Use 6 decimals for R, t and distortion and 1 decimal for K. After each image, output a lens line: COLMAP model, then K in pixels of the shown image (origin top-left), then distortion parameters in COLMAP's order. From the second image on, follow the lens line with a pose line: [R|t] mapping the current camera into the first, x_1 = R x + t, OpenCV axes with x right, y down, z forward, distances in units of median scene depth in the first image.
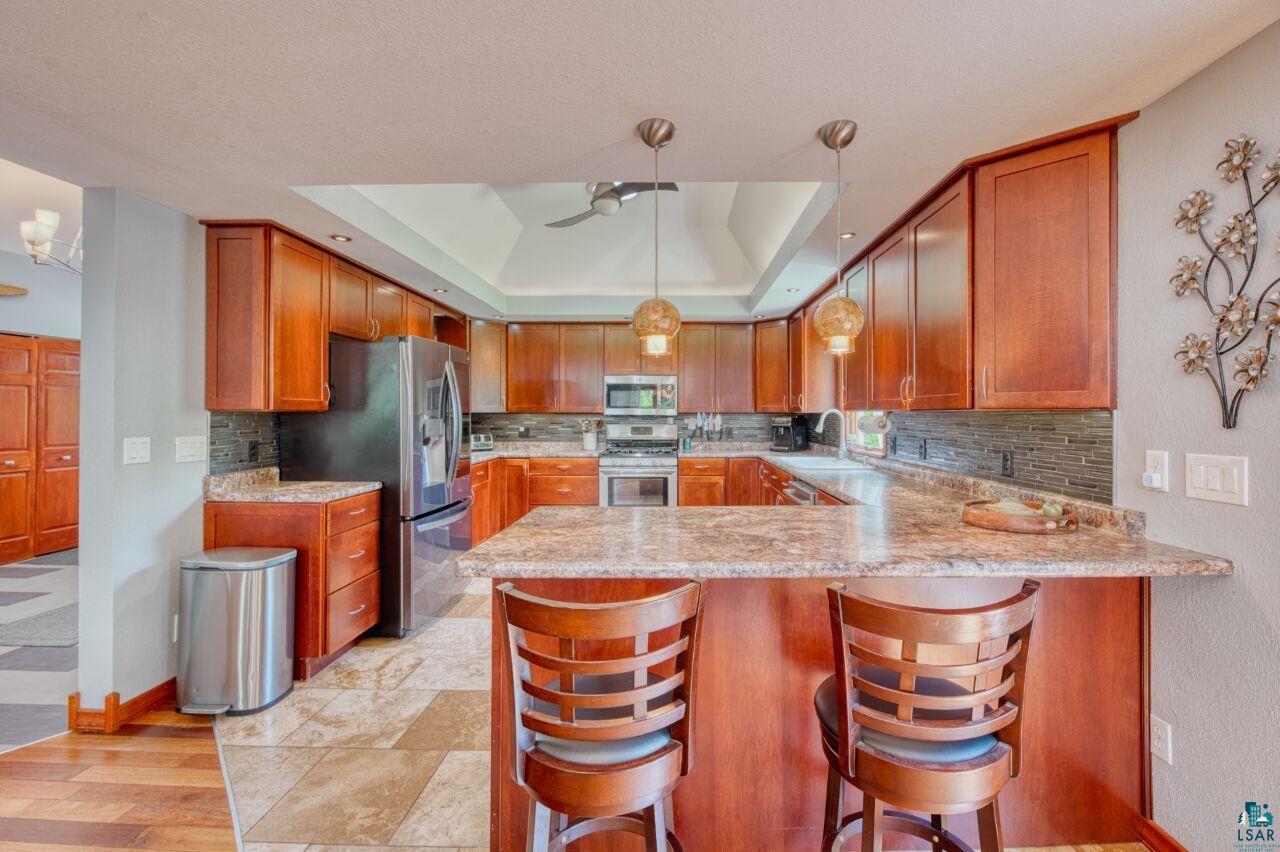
lens RADIAL K [[509.3, 0, 636.2], [0, 509.3, 410.5], [0, 0, 1]] dist [-0.024797, -0.000385]
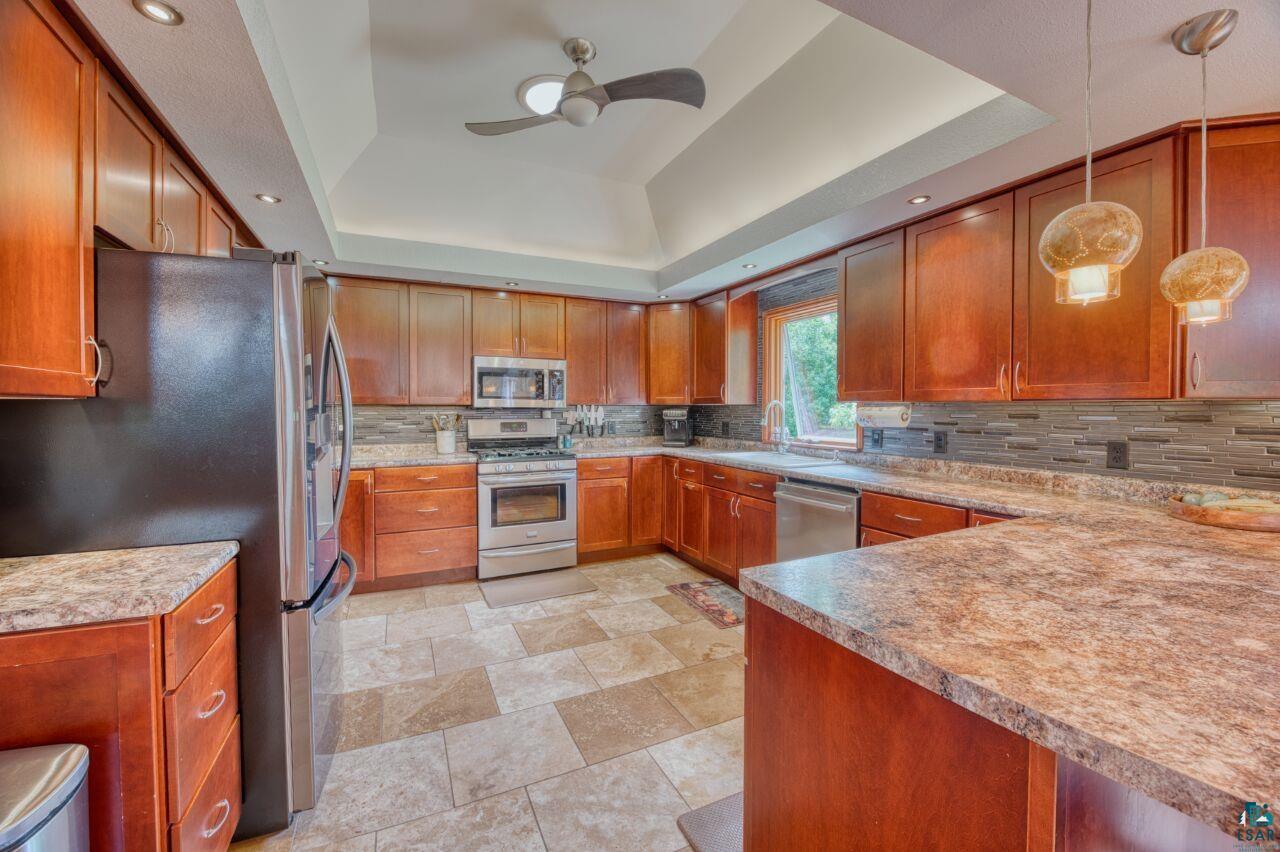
lens RADIAL K [[509.3, 0, 612.8], [0, 509.3, 421.0], [0, 0, 1]] dist [-0.024797, -0.000385]
pose [[0.896009, -0.014158, 0.443809, -0.223551], [-0.001146, 0.999414, 0.034196, 0.002605], [-0.444033, -0.031148, 0.895469, 0.224636]]
